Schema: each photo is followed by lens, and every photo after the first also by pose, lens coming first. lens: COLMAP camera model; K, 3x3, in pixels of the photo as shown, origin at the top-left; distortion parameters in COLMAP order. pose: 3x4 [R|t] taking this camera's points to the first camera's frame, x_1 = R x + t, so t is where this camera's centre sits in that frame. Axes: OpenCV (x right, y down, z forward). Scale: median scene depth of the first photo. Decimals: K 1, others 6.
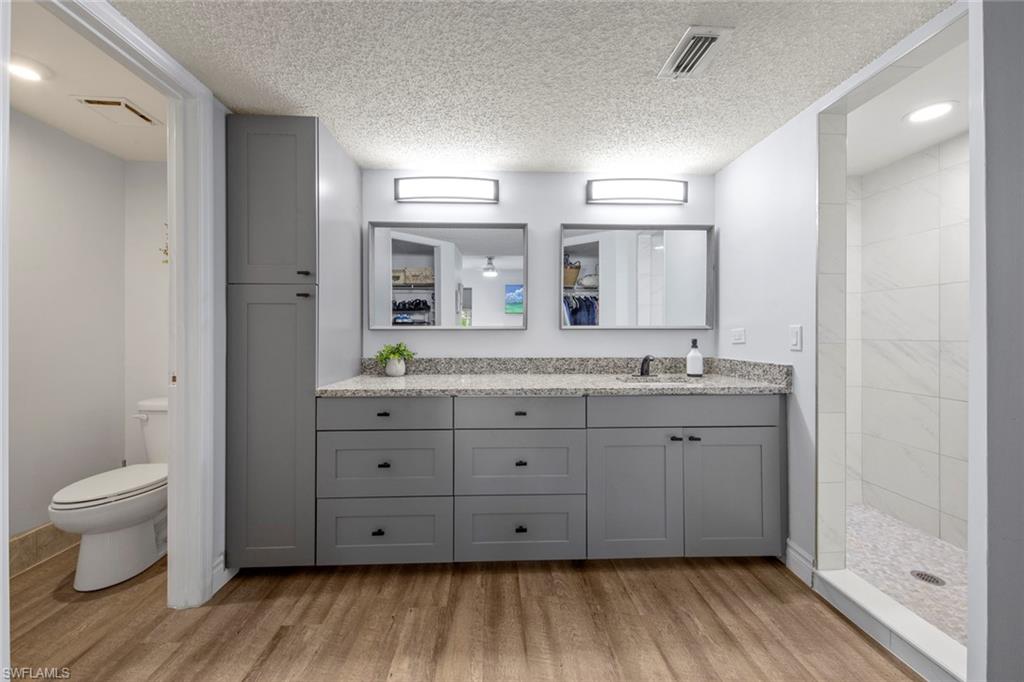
lens RADIAL K [[395.1, 0, 516.3], [0, 395.1, 337.3], [0, 0, 1]] dist [-0.001489, -0.000157]
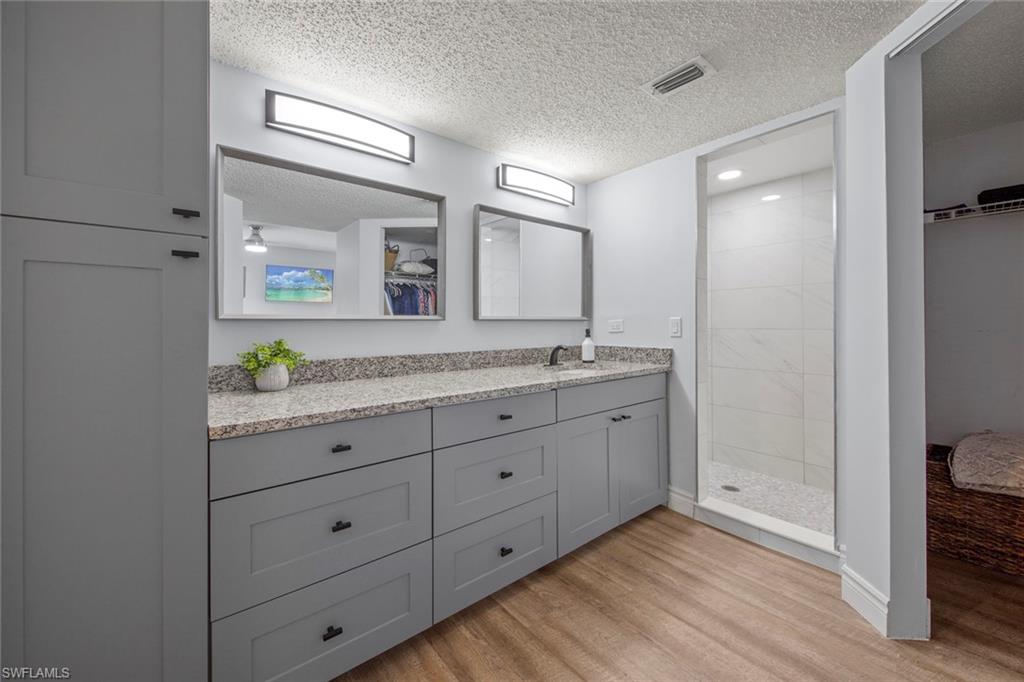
lens RADIAL K [[396.6, 0, 517.1], [0, 396.6, 327.3], [0, 0, 1]] dist [0.002289, 0.000034]
pose [[0.796952, -0.008052, 0.603989, -0.445134], [0.009835, 0.999952, 0.000353, -0.003222], [-0.603963, 0.005659, 0.796992, 0.263795]]
